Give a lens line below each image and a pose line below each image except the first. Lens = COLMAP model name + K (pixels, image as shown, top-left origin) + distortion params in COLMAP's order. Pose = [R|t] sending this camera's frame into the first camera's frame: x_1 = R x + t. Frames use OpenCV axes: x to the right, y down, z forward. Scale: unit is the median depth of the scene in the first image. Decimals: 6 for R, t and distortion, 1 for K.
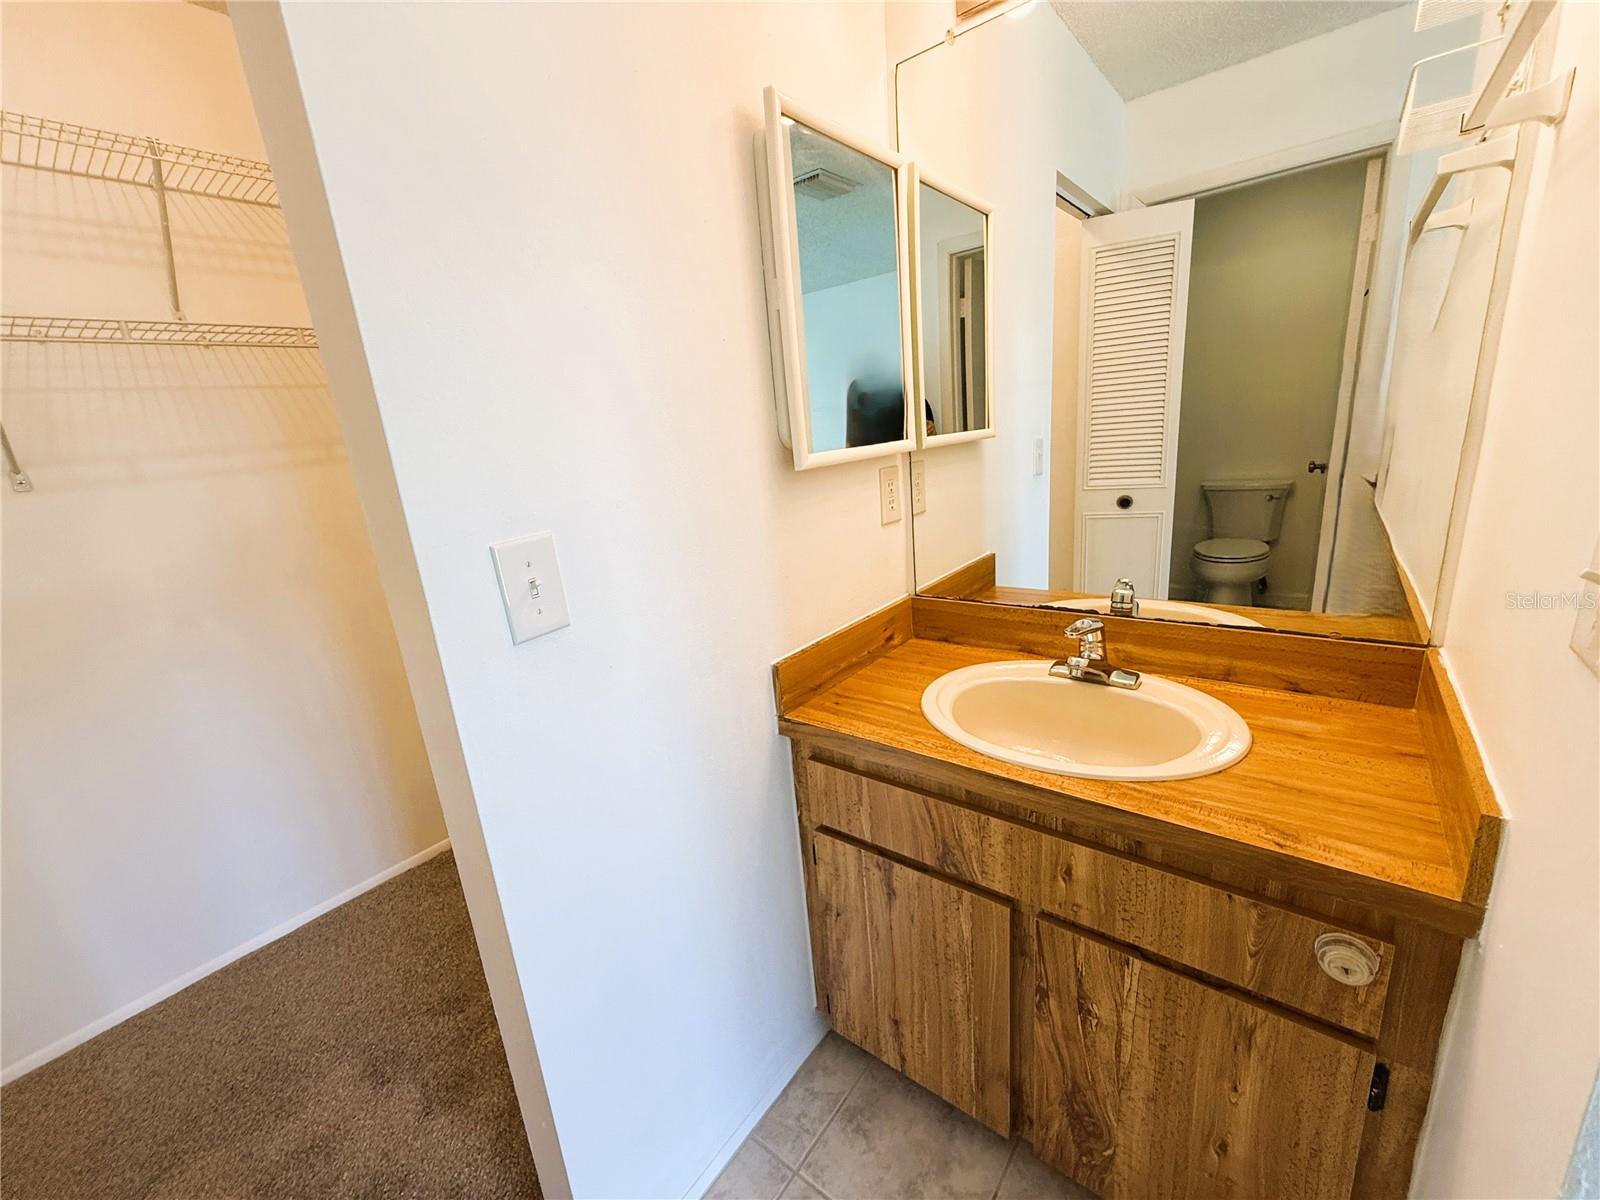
lens RADIAL K [[640.0, 0, 797.6], [0, 640.0, 600.1], [0, 0, 1]] dist [-0.000353, 0.000454]
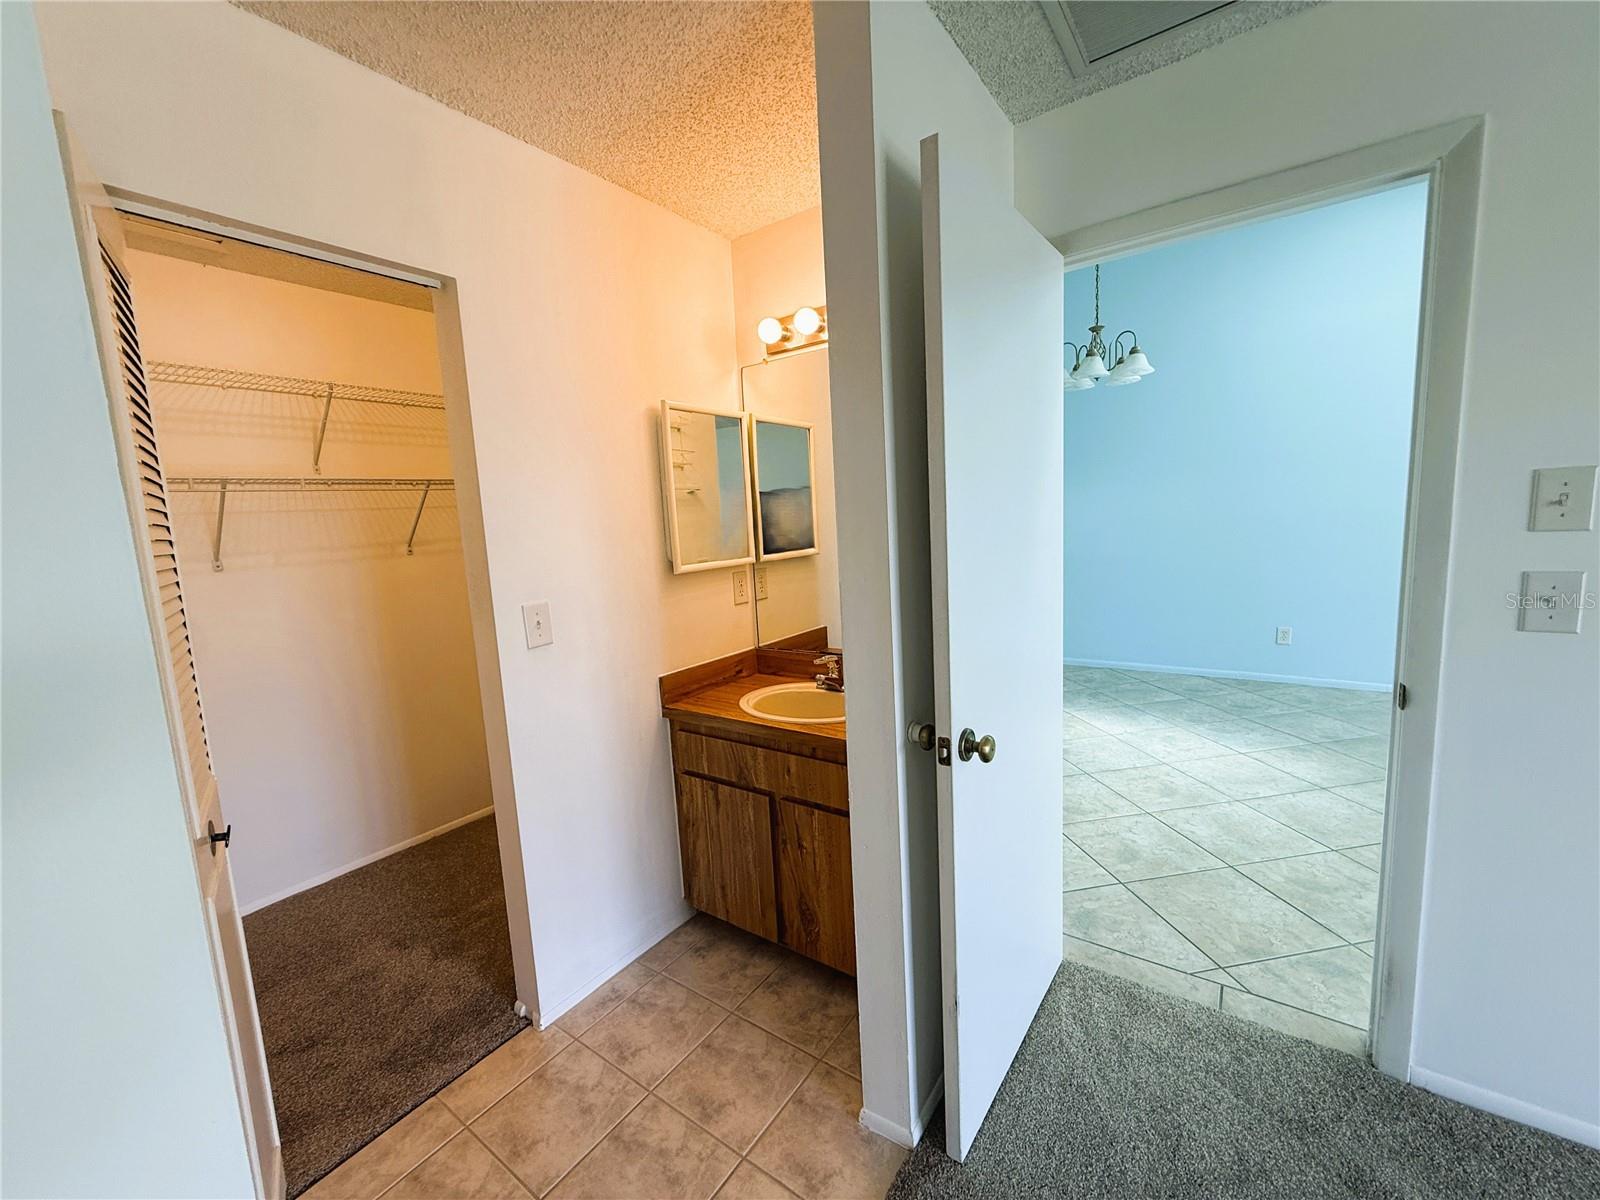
lens RADIAL K [[640.0, 0, 797.6], [0, 640.0, 600.1], [0, 0, 1]] dist [-0.000353, 0.000454]
pose [[0.998475, 0.025977, 0.048707, 0.273371], [-0.019036, 0.990262, -0.137907, 0.133994], [-0.051815, 0.136769, 0.989247, -0.911872]]
